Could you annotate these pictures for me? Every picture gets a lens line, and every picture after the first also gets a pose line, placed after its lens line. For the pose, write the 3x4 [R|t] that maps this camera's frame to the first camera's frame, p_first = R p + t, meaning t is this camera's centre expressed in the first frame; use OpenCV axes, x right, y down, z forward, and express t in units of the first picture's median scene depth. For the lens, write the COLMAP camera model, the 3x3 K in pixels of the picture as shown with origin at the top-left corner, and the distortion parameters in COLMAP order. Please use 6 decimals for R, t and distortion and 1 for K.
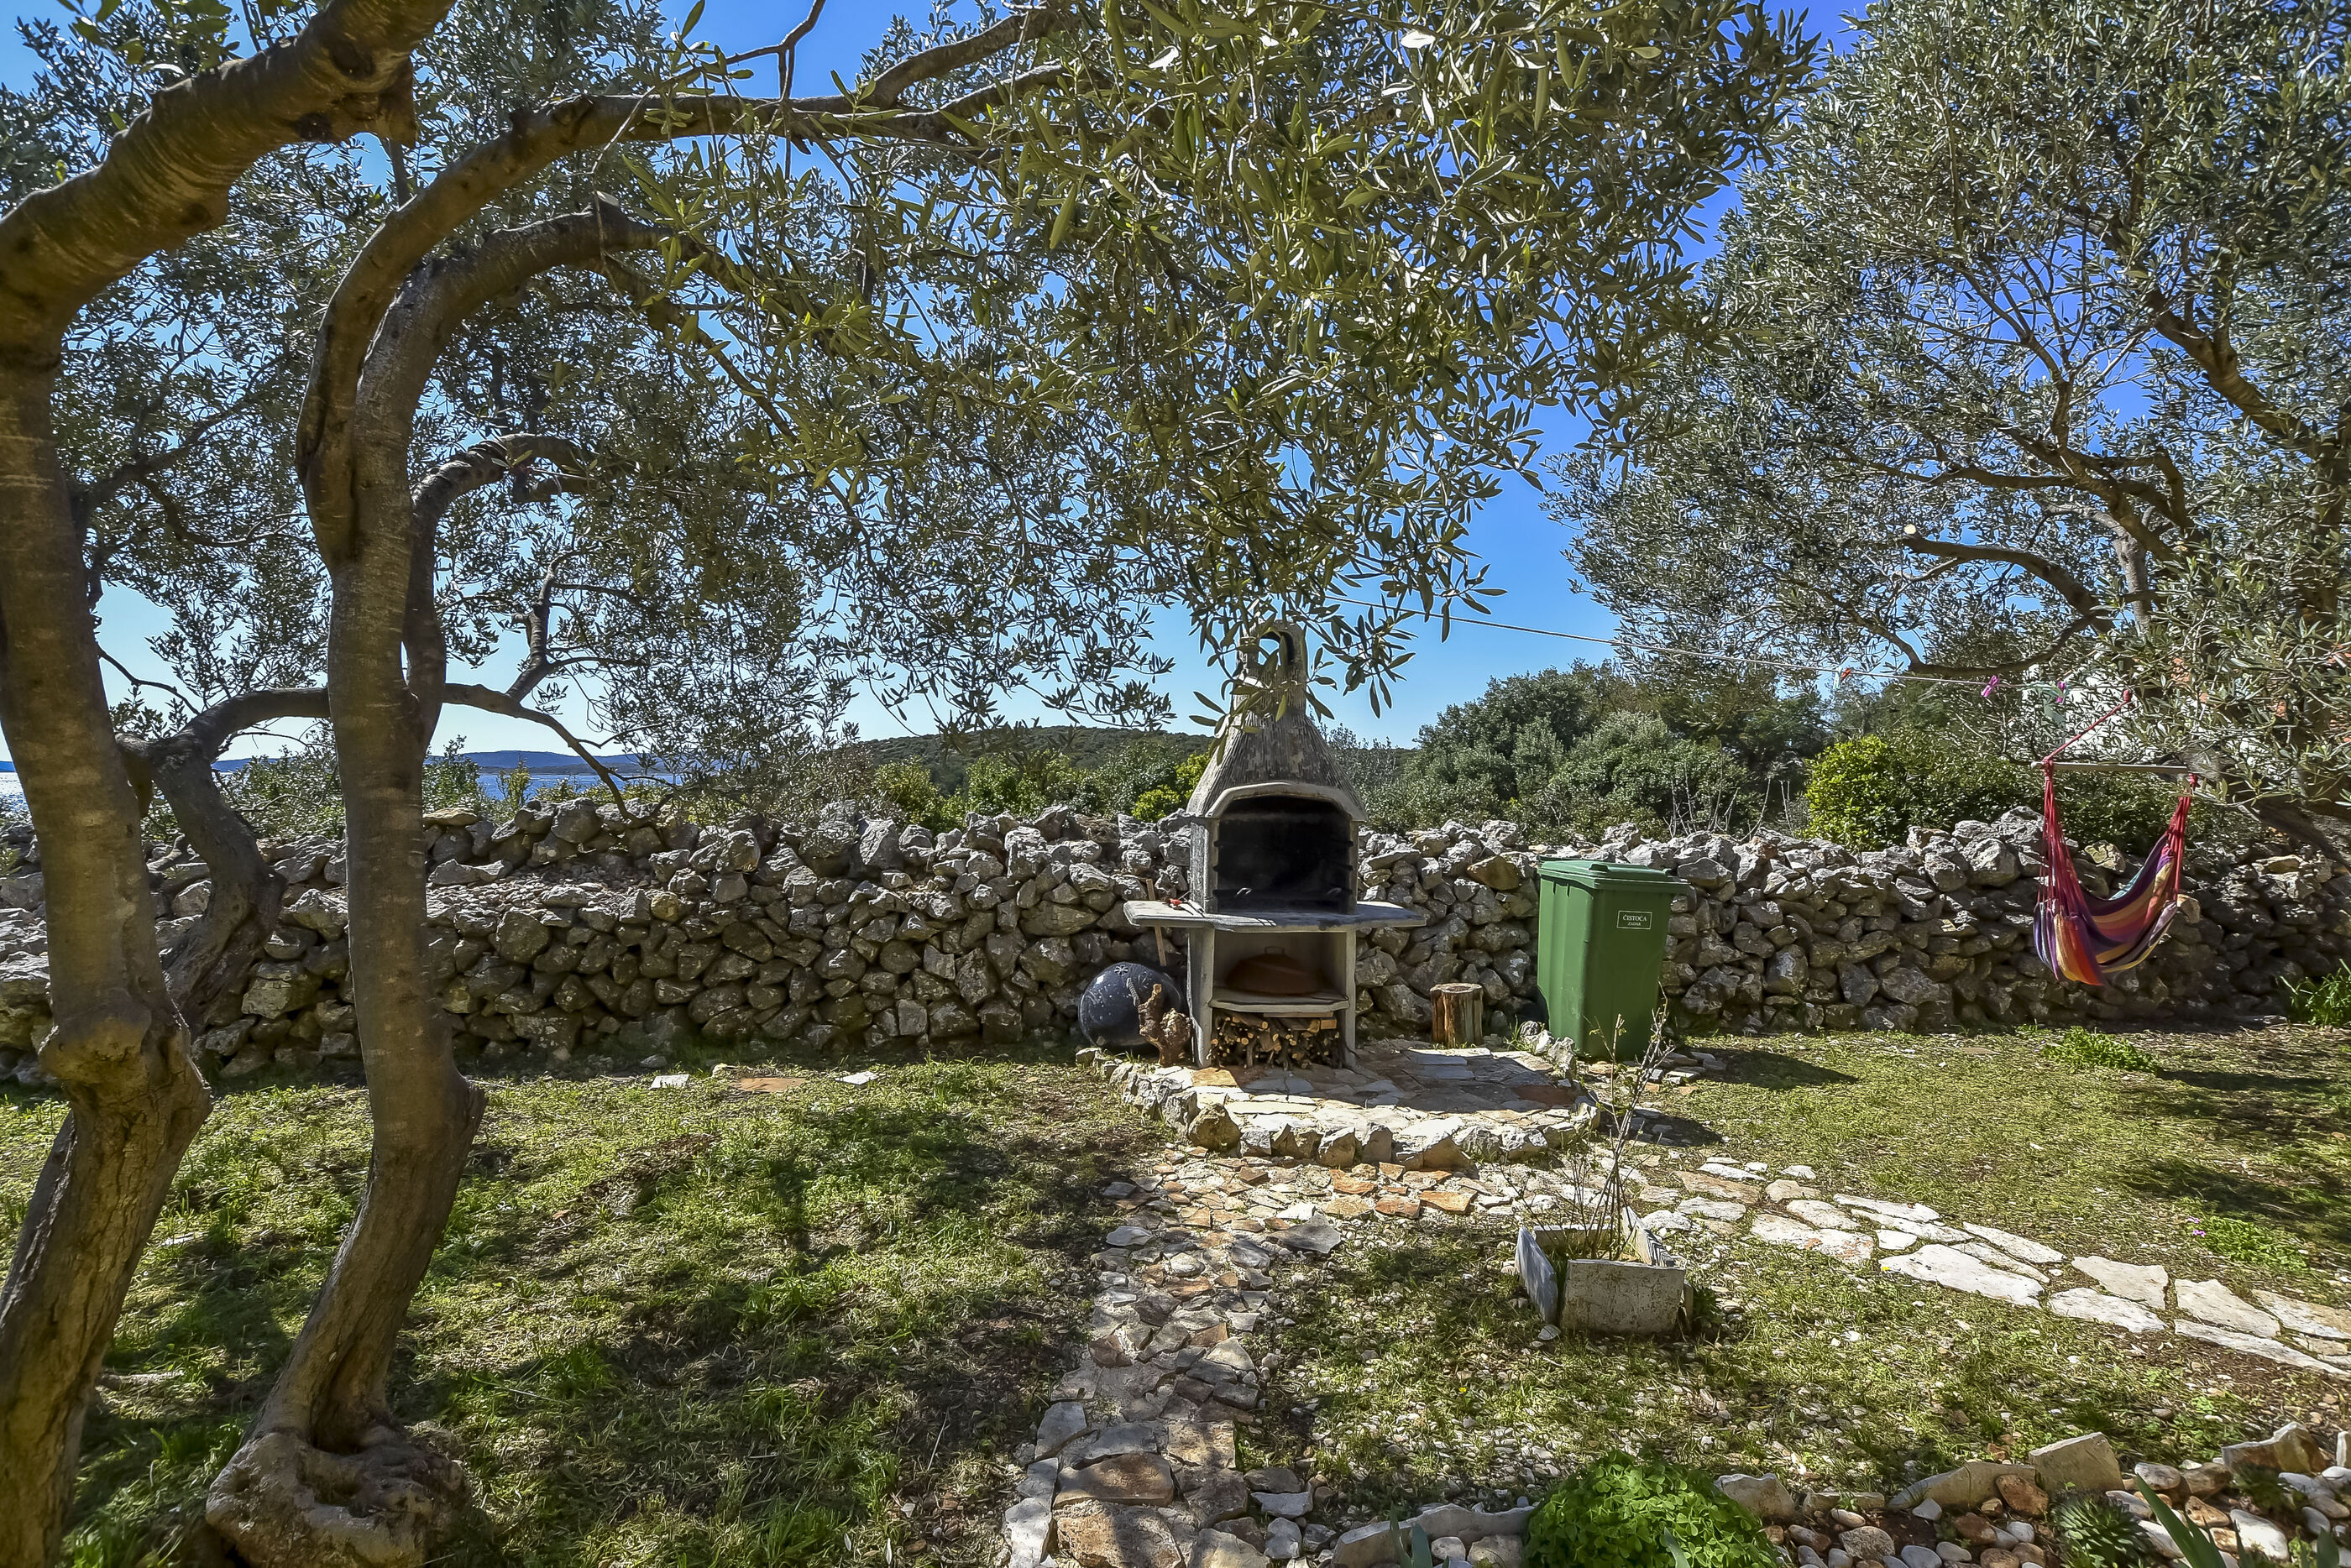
lens RADIAL K [[1031.9, 0, 1180.0], [0, 1031.9, 783.9], [0, 0, 1]] dist [-0.042392, 0.006896]
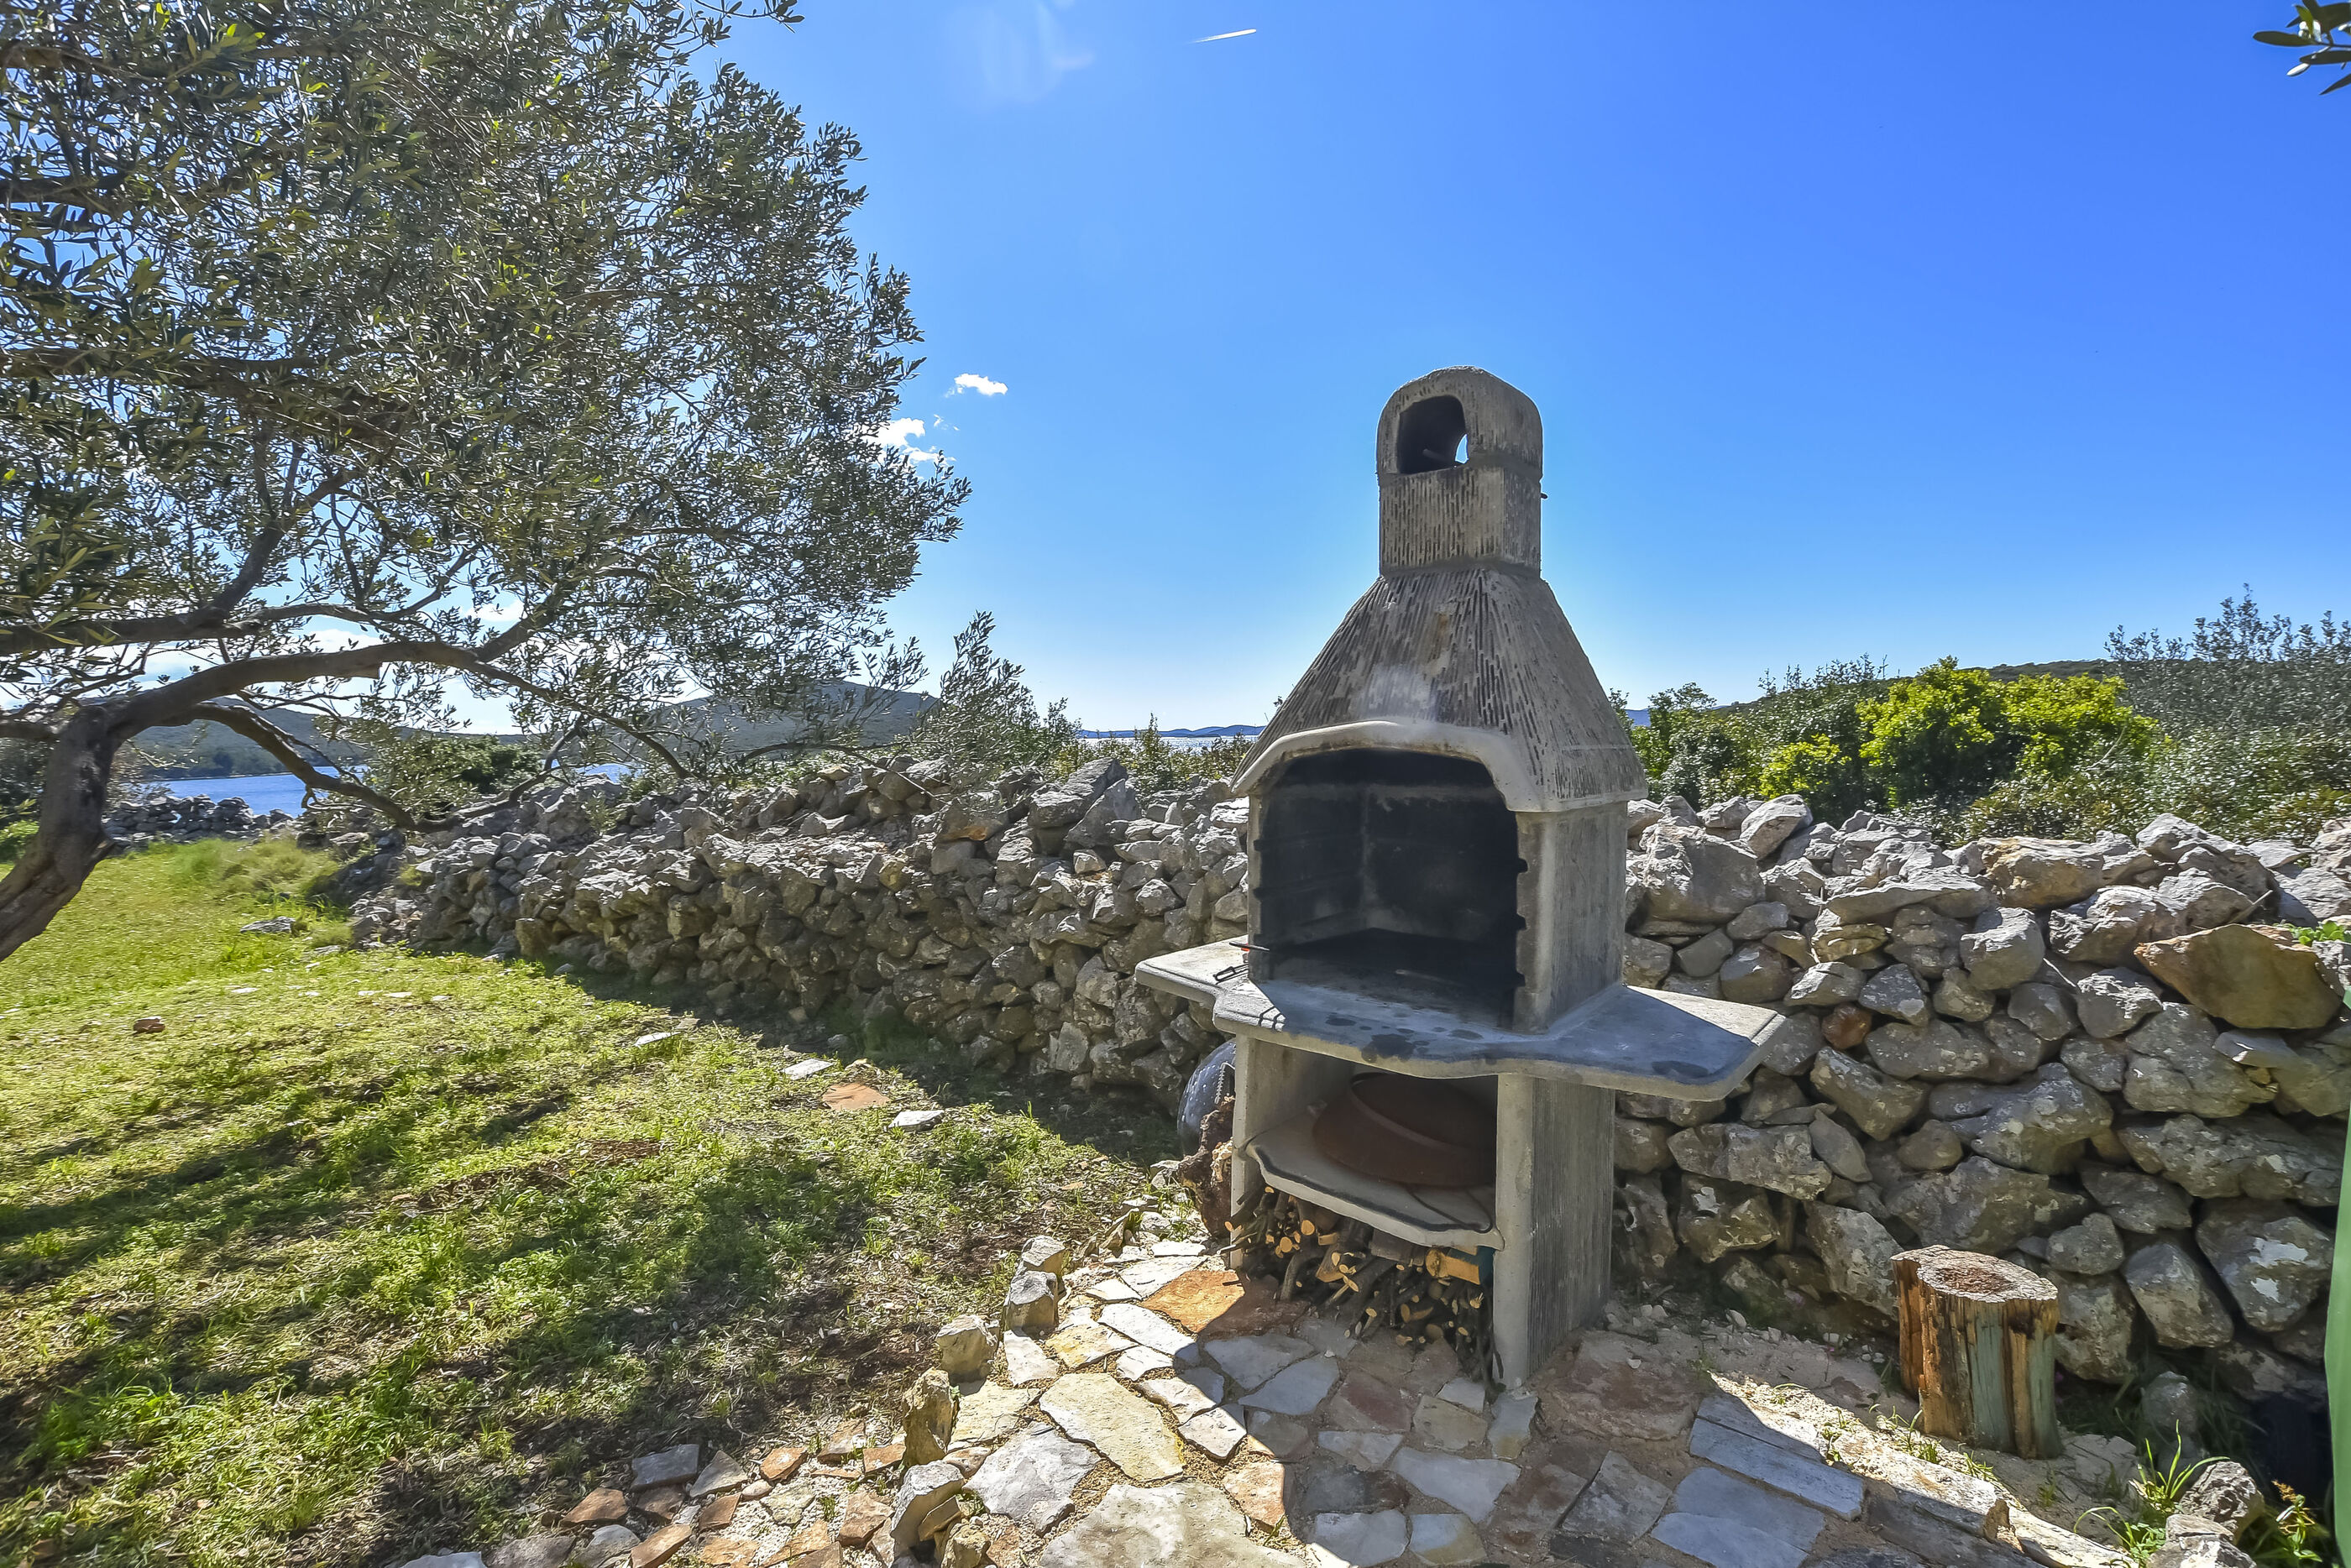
lens RADIAL K [[1031.9, 0, 1180.0], [0, 1031.9, 783.9], [0, 0, 1]] dist [-0.042392, 0.006896]
pose [[0.673895, 0.020731, -0.738536, 0.334830], [0.006997, 0.999382, 0.034438, 0.010089], [0.738794, -0.028375, 0.673334, 0.554535]]
